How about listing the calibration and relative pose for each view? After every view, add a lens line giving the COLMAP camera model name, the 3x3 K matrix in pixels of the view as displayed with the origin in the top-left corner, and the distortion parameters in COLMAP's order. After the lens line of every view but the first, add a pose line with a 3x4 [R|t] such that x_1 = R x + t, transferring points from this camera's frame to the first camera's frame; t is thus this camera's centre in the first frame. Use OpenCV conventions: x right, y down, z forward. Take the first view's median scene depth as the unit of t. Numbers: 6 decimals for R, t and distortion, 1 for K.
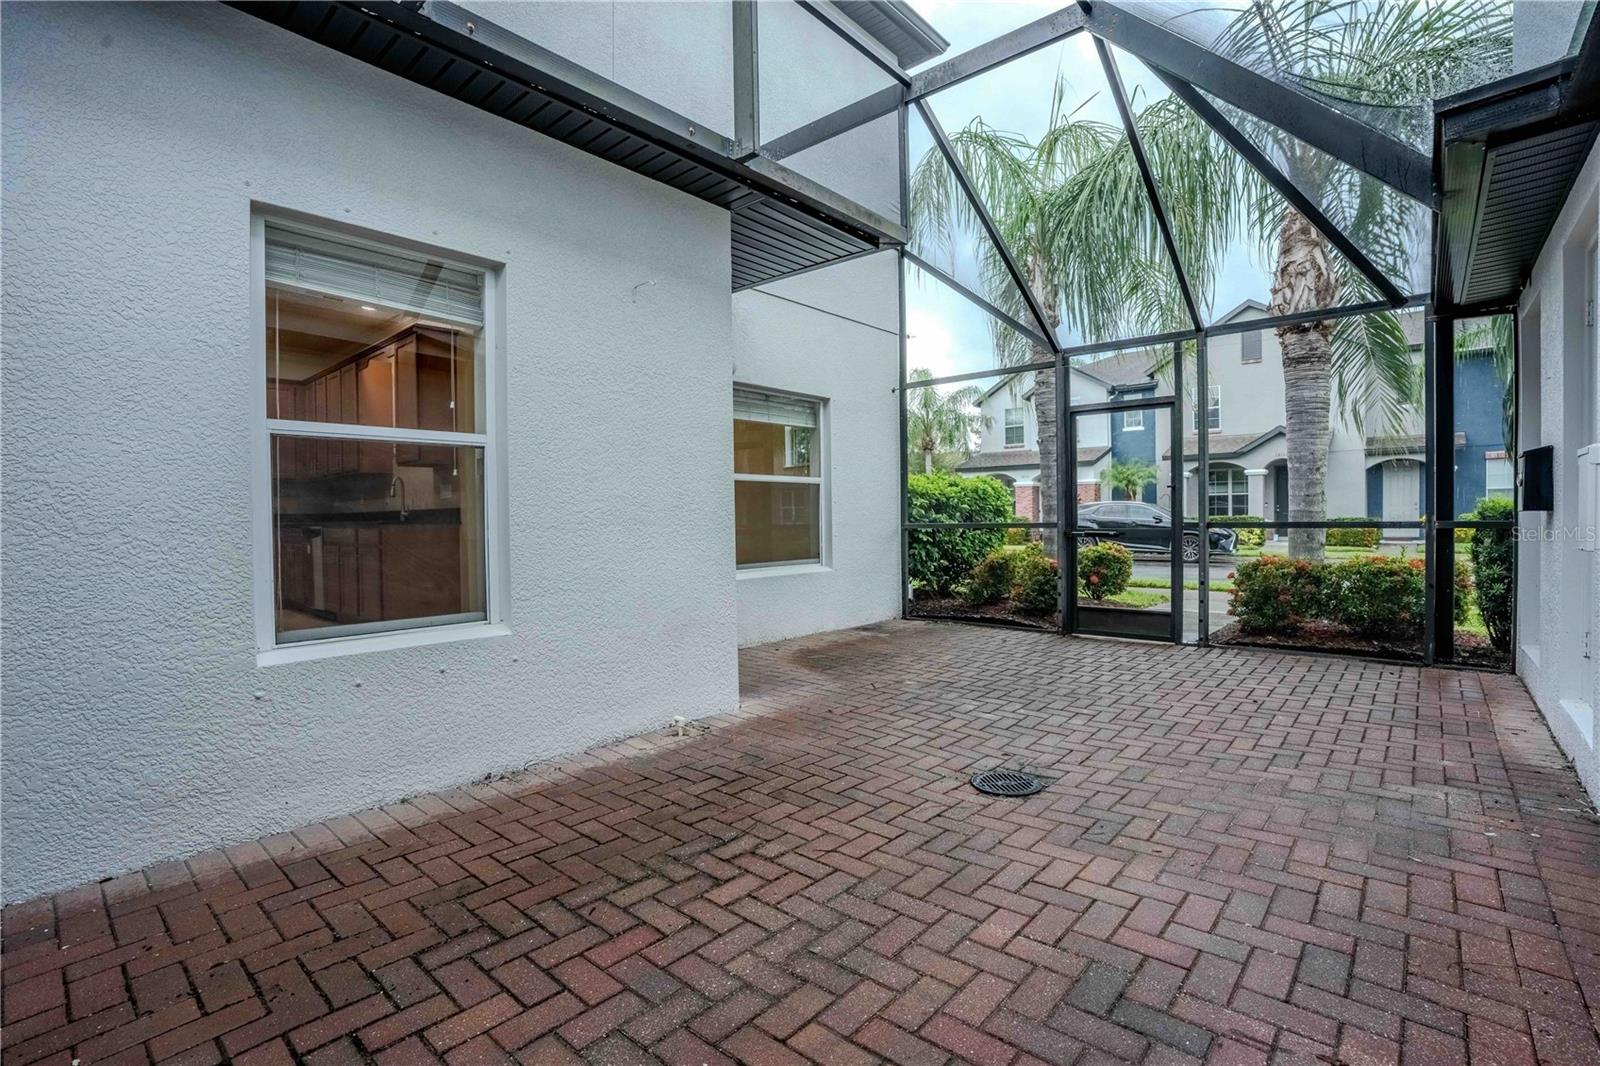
lens RADIAL K [[731.1, 0, 795.7], [0, 731.1, 529.6], [0, 0, 1]] dist [-0.055628, 0.014516]
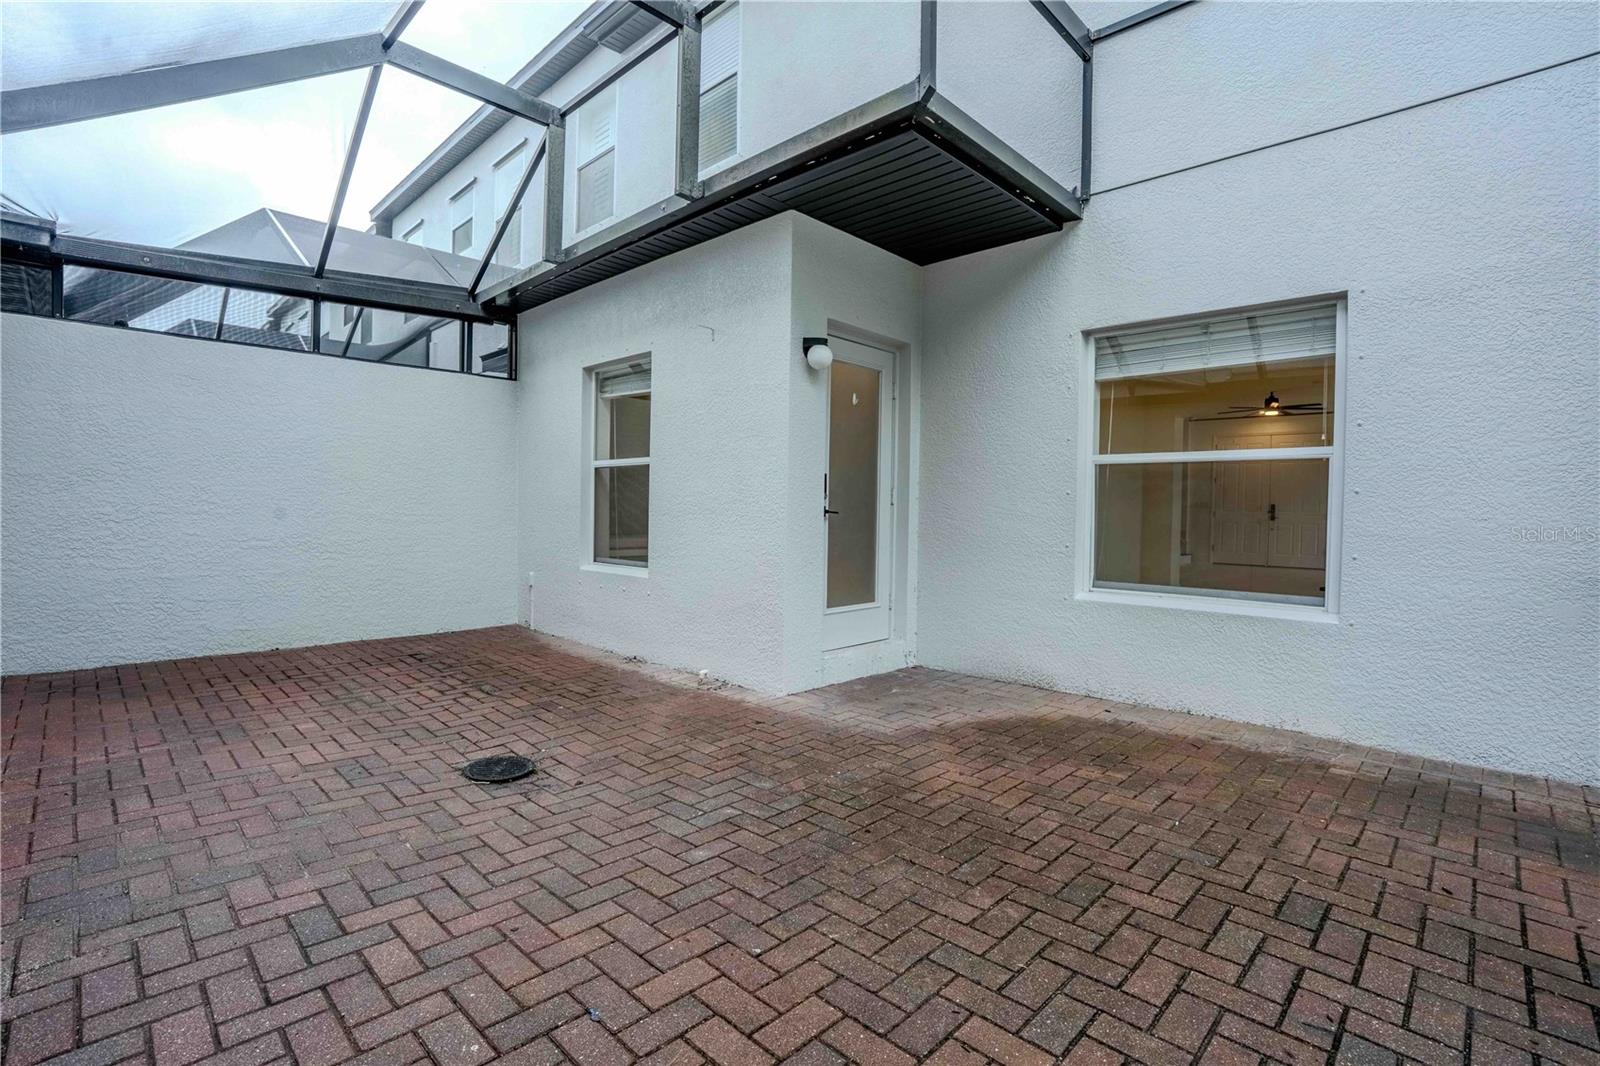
lens RADIAL K [[731.1, 0, 796.7], [0, 731.1, 527.9], [0, 0, 1]] dist [-0.055628, 0.014516]
pose [[-0.042619, 0.031853, -0.998584, 1.291074], [-0.035734, 0.998804, 0.033385, -0.037652], [0.998452, 0.037106, -0.041429, 1.463000]]
